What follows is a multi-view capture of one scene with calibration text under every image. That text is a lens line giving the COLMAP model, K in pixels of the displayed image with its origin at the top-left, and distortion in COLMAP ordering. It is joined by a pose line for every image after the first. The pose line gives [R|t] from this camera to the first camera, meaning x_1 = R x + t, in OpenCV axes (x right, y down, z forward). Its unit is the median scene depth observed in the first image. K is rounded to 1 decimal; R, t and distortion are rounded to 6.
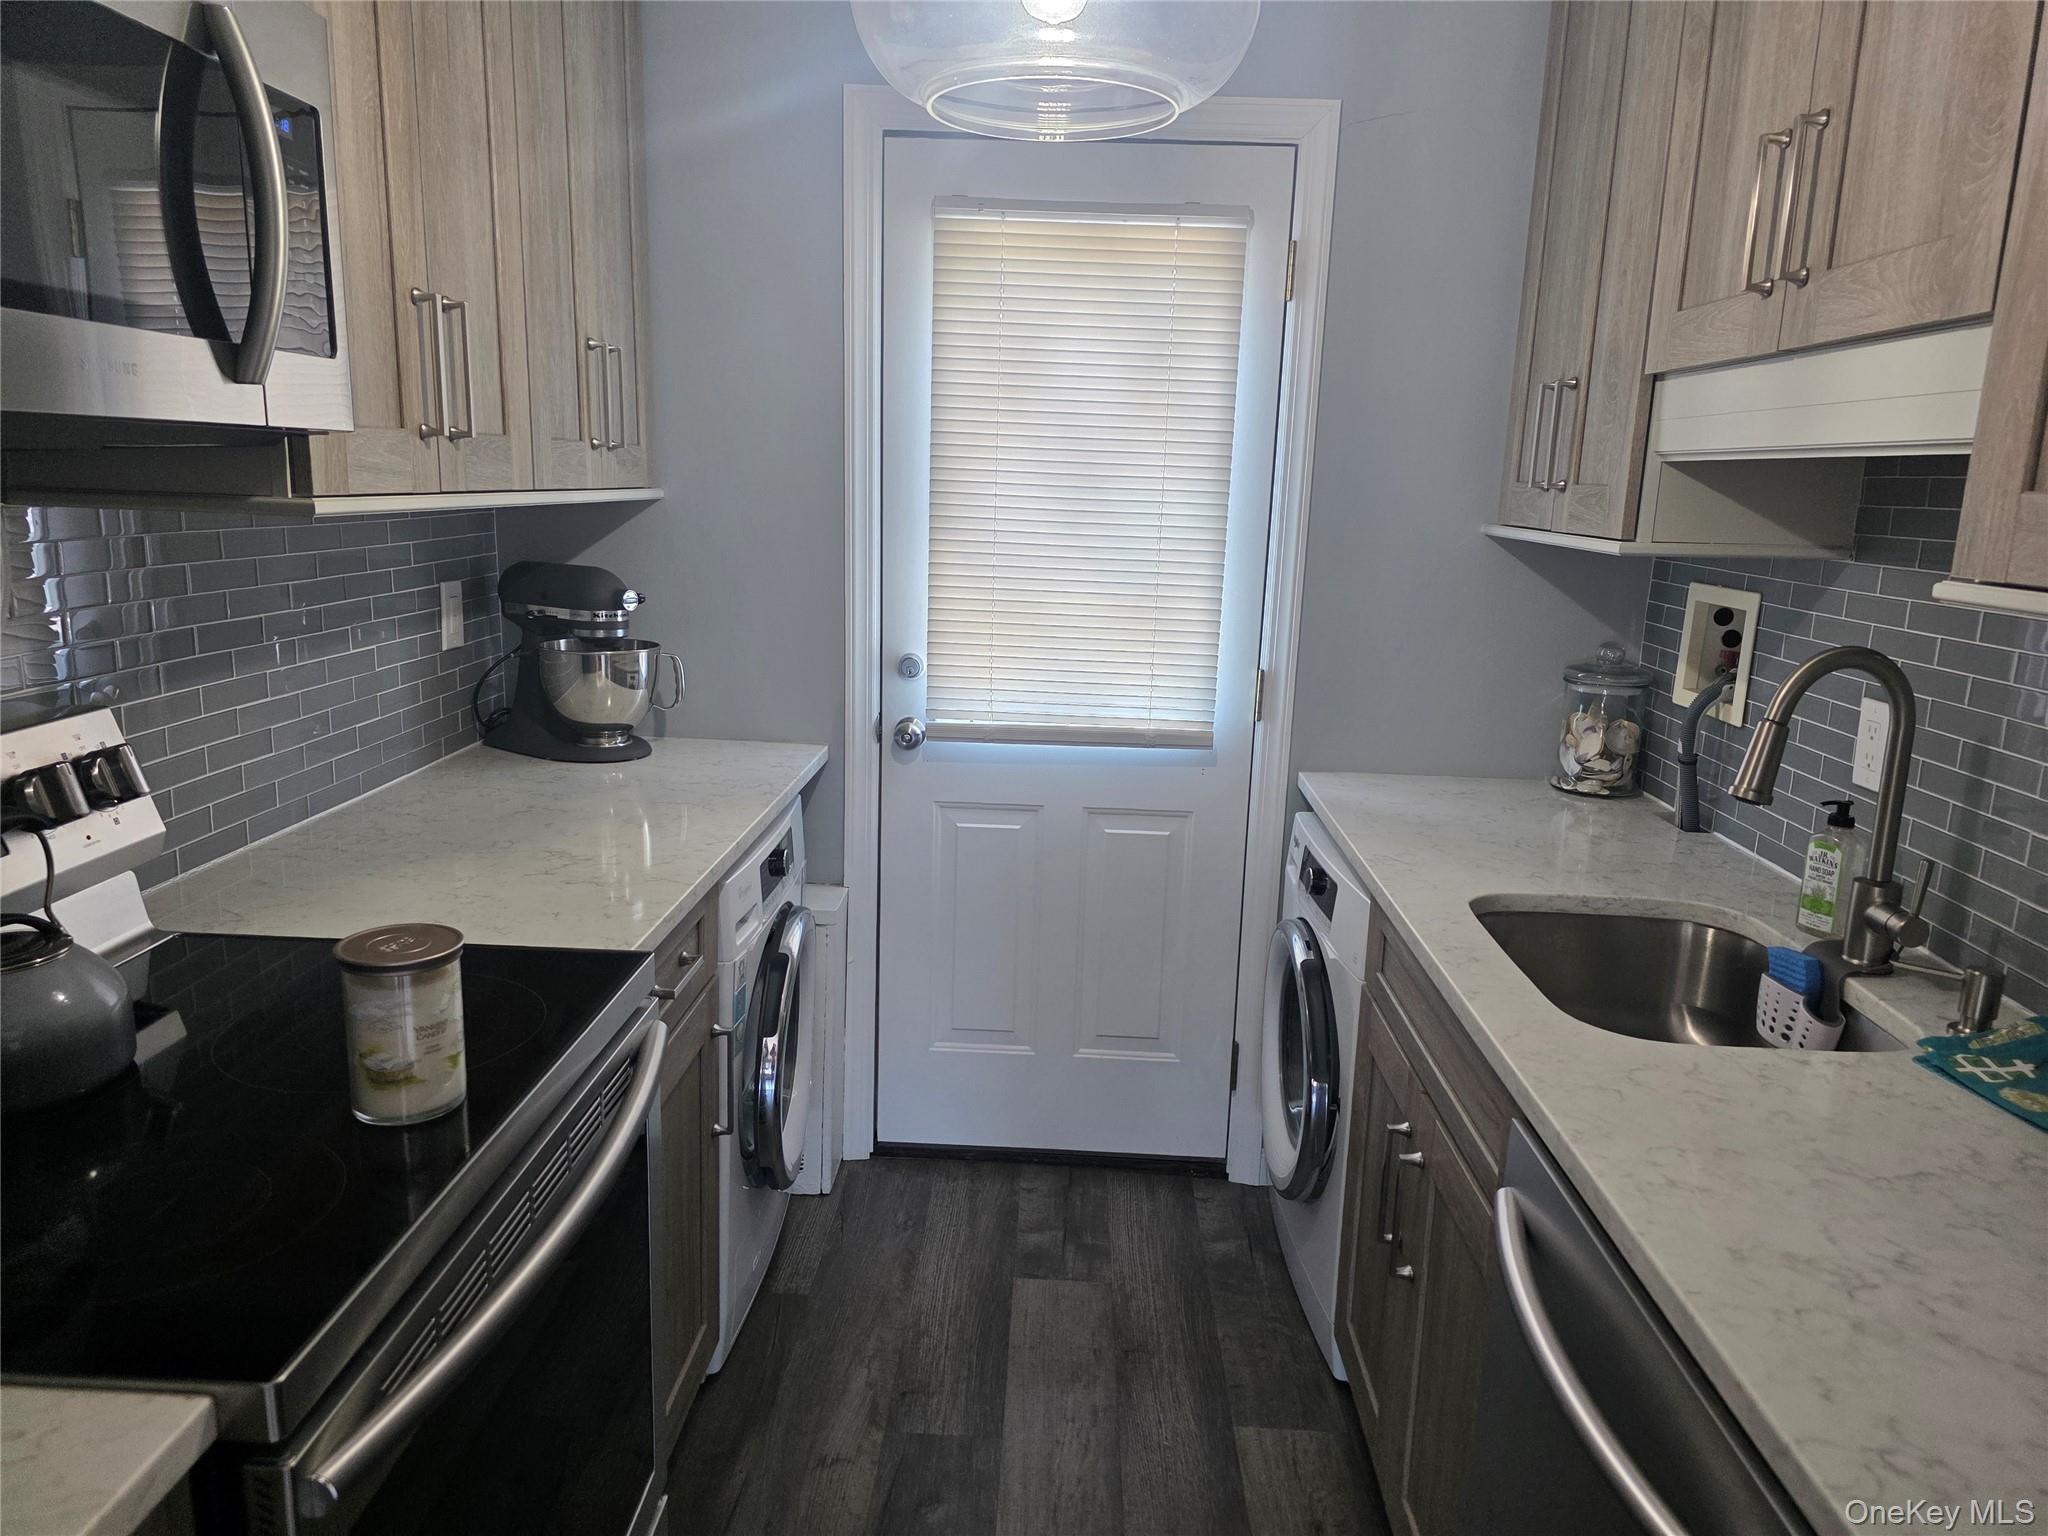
lens RADIAL K [[1380.4, 0, 1053.6], [0, 1380.4, 765.0], [0, 0, 1]] dist [0.063298, -0.047662]
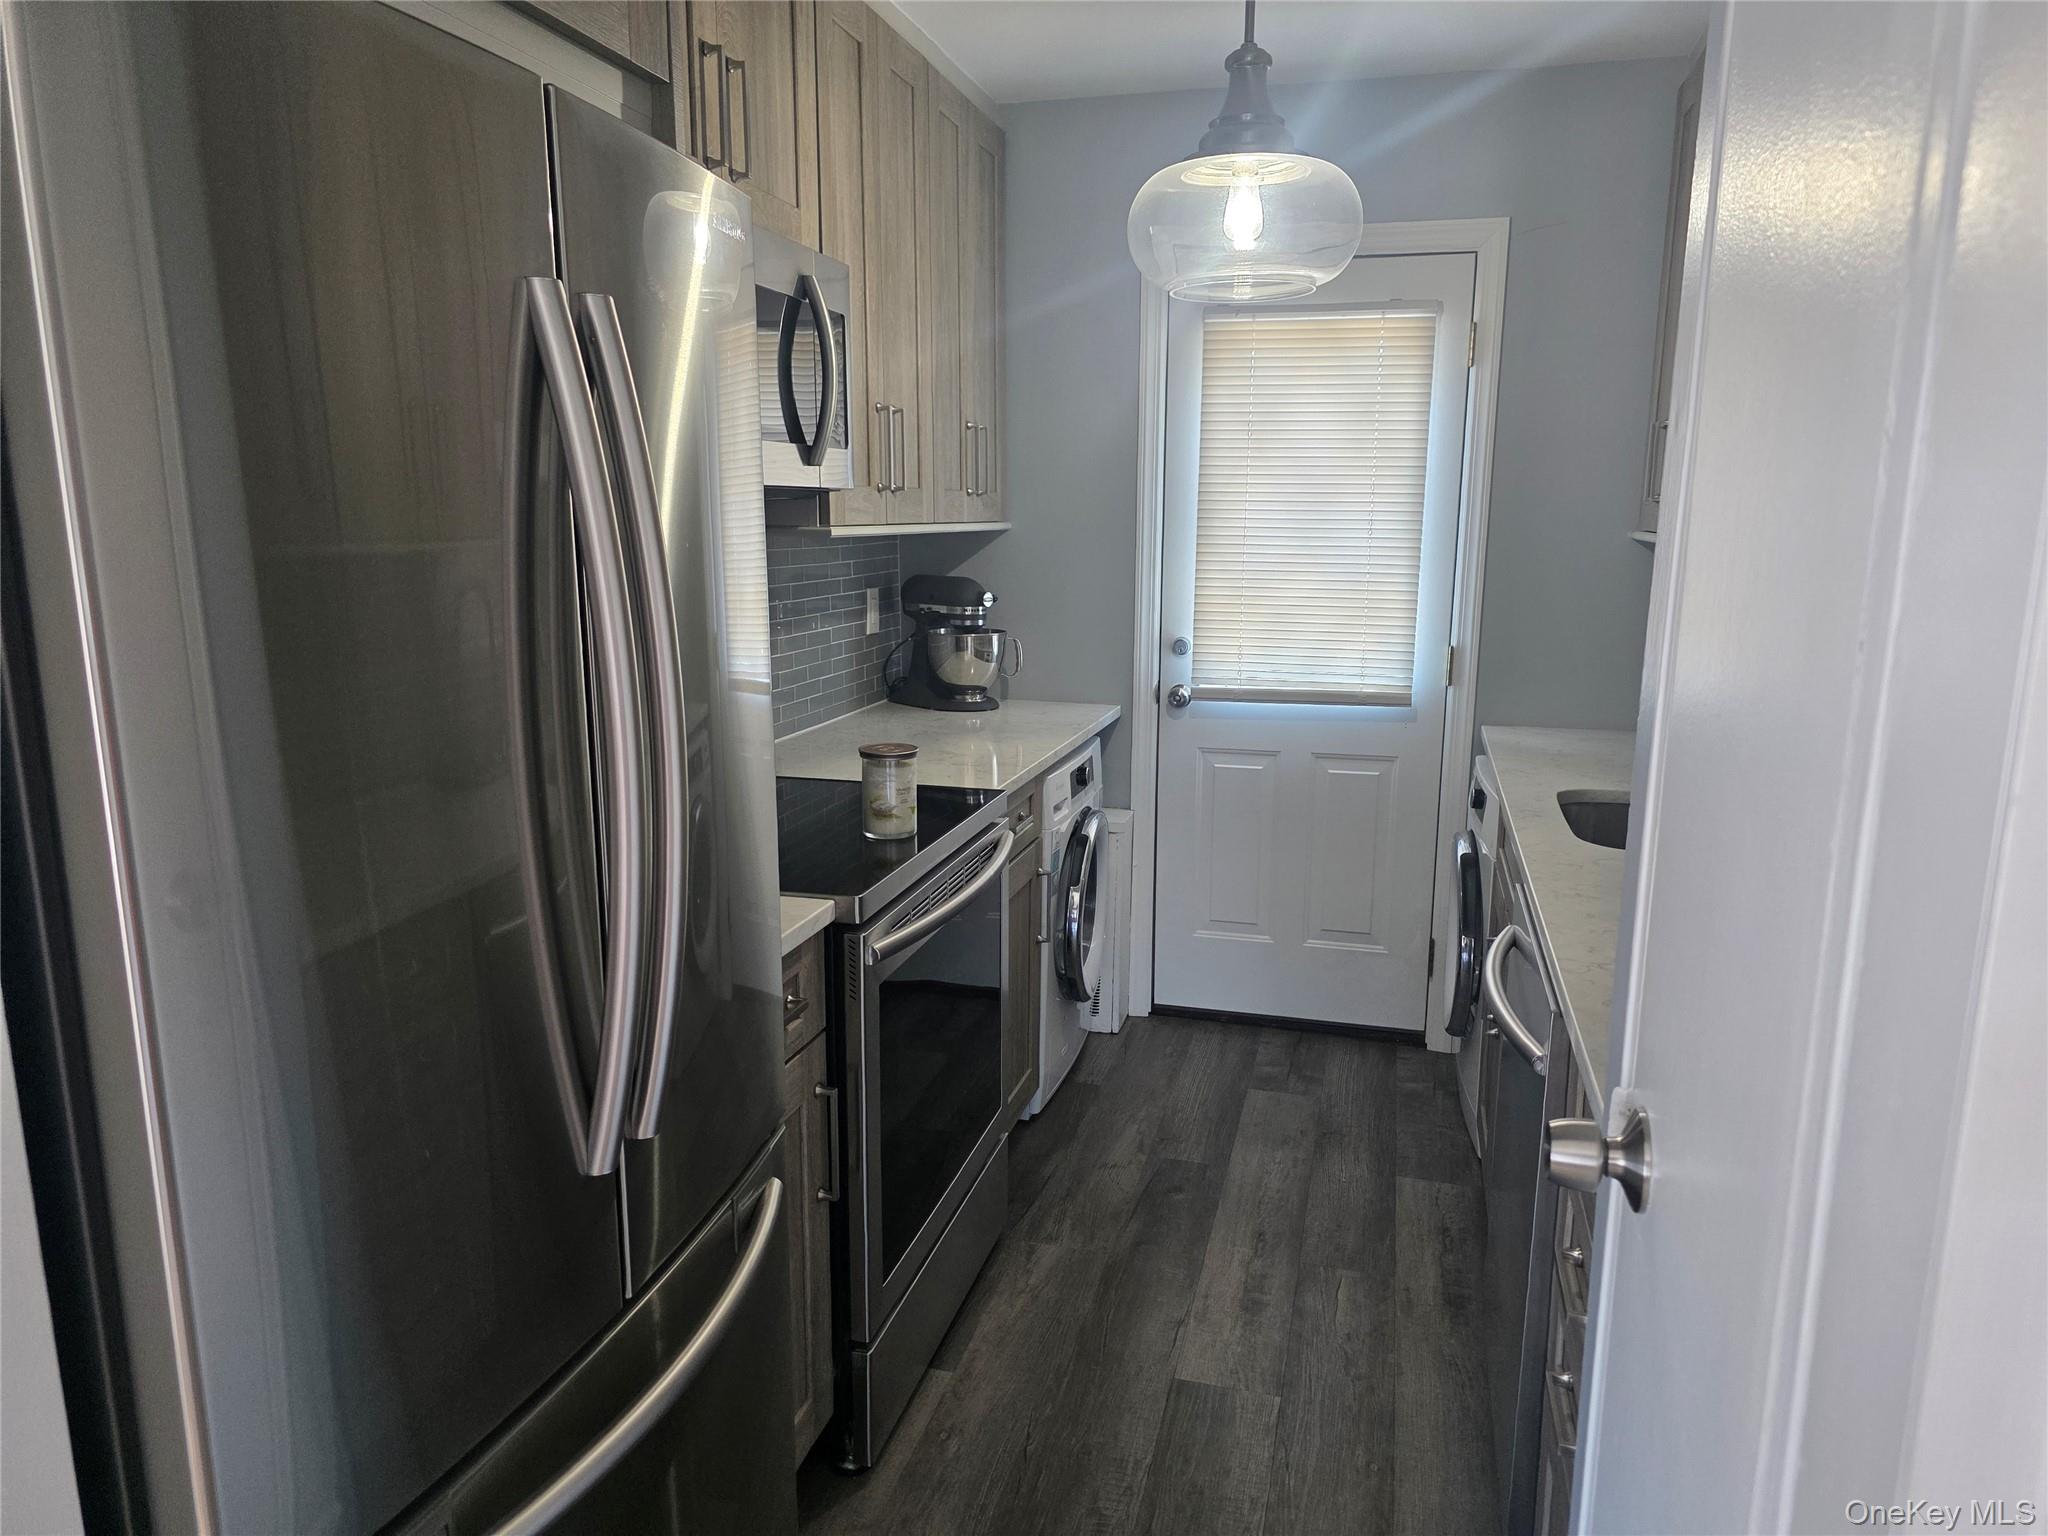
lens RADIAL K [[1380.4, 0, 1041.8], [0, 1380.4, 760.5], [0, 0, 1]] dist [0.063298, -0.047662]
pose [[0.972119, 0.012899, -0.234132, 0.097599], [-0.020442, 0.999346, -0.029818, 0.099783], [0.233594, 0.033773, 0.971747, -0.415740]]
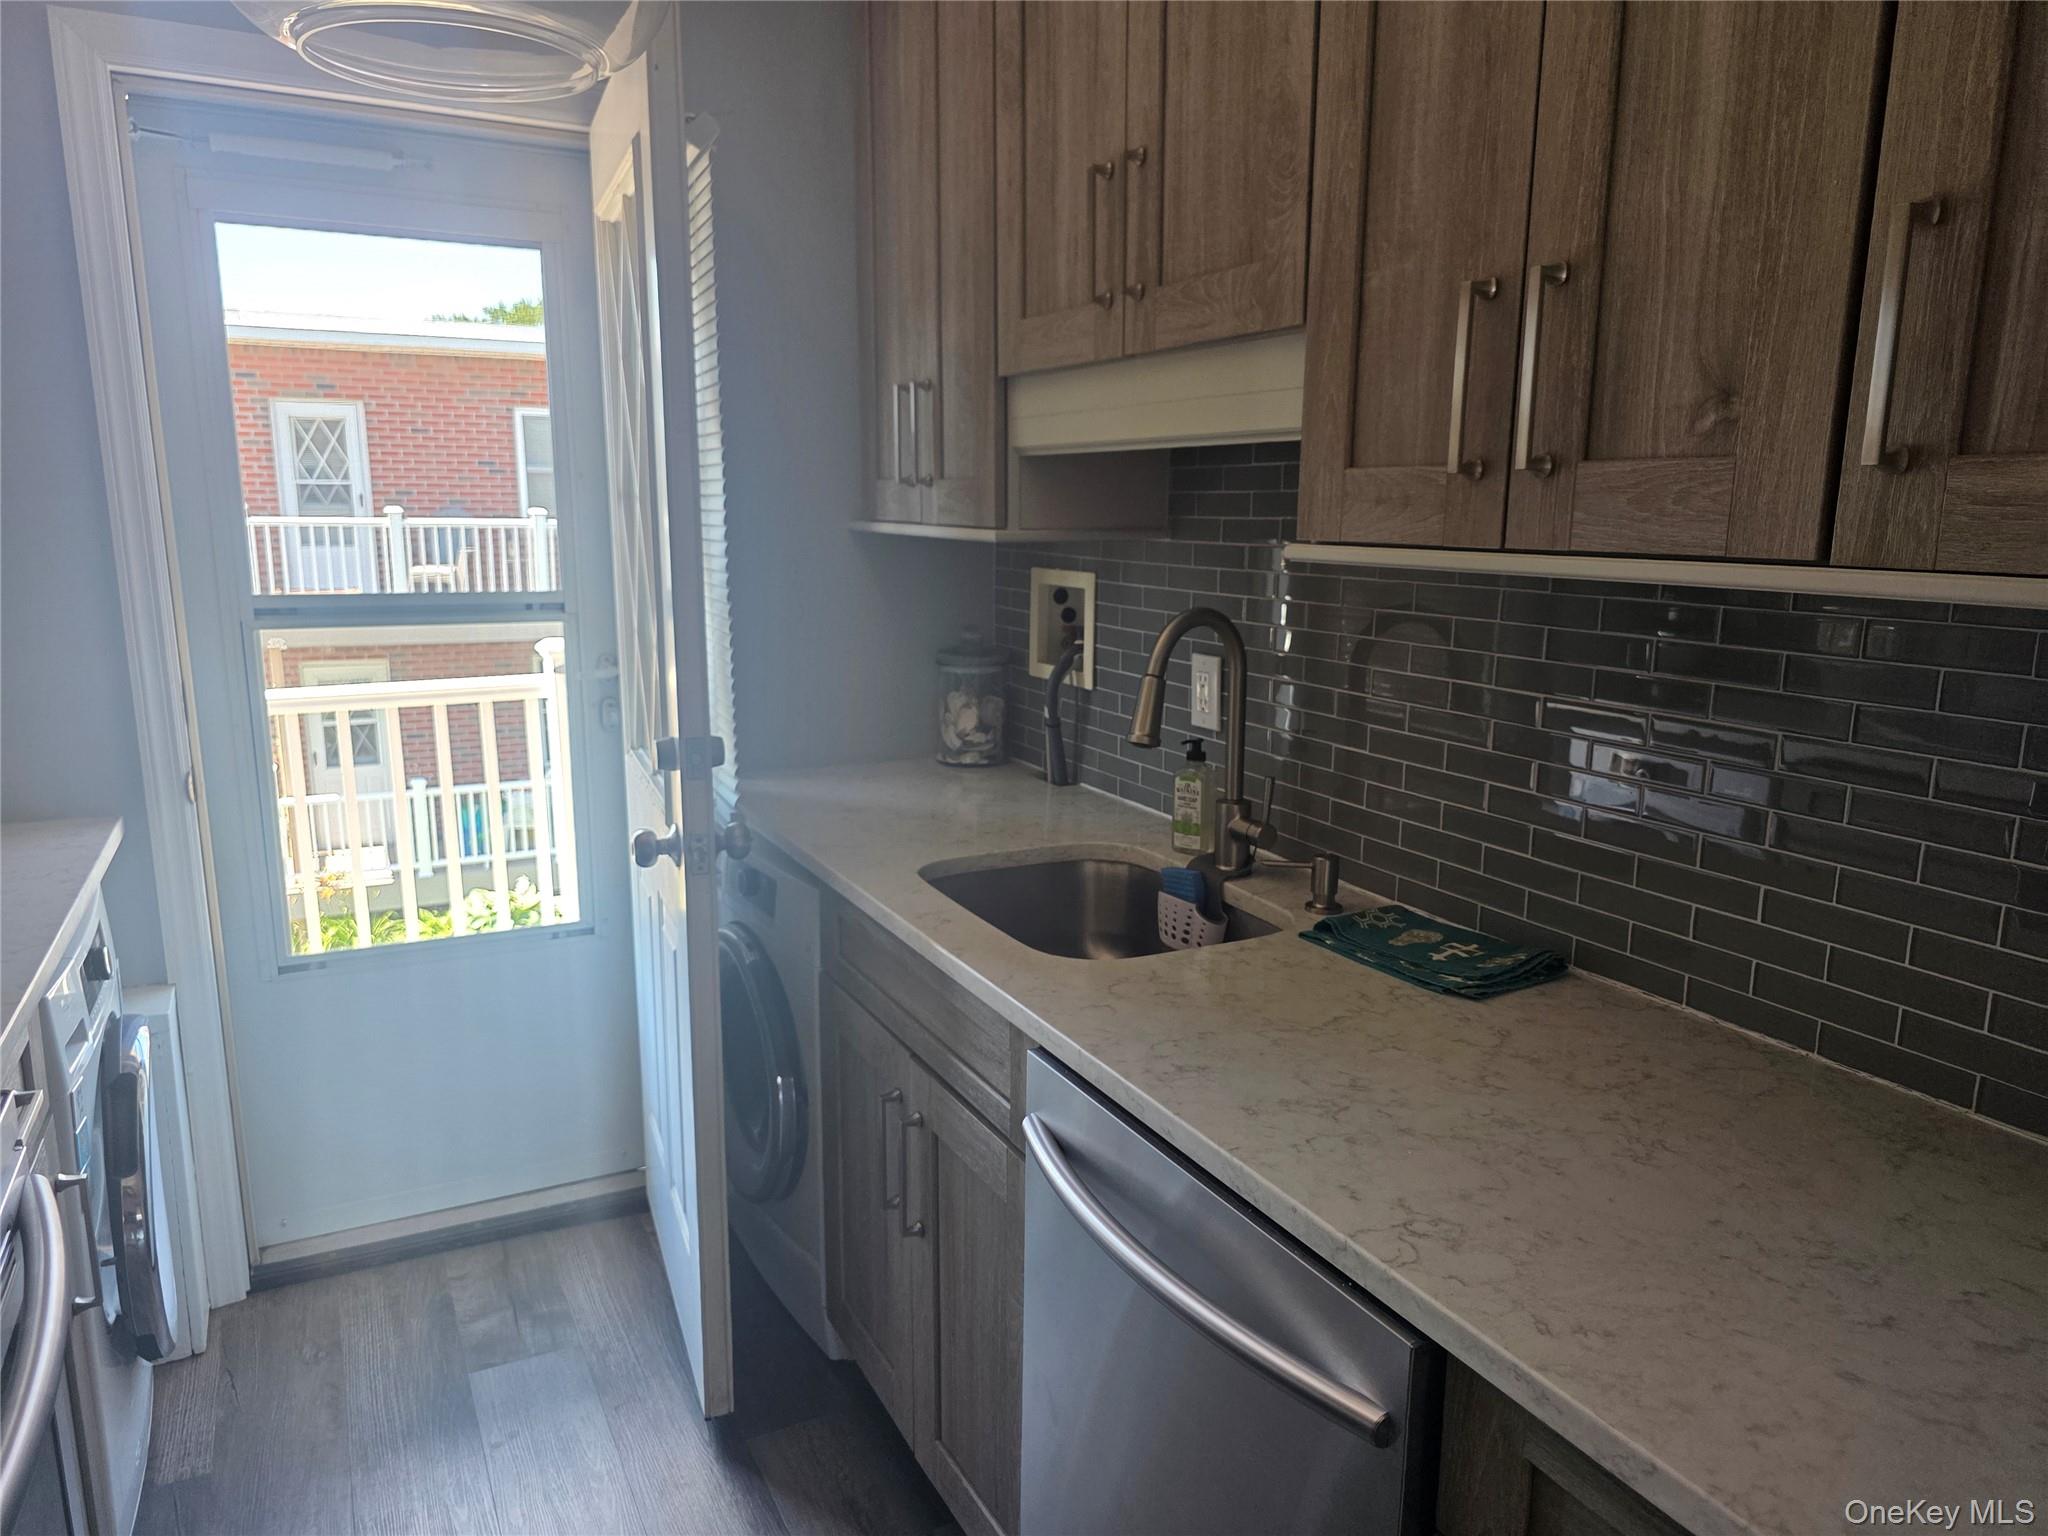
lens RADIAL K [[1380.4, 0, 1043.2], [0, 1380.4, 778.4], [0, 0, 1]] dist [0.063298, -0.047662]
pose [[0.875126, -0.121785, 0.468319, -0.088178], [0.122293, 0.992057, 0.029458, 0.007256], [-0.468187, 0.031493, 0.883068, 0.018730]]
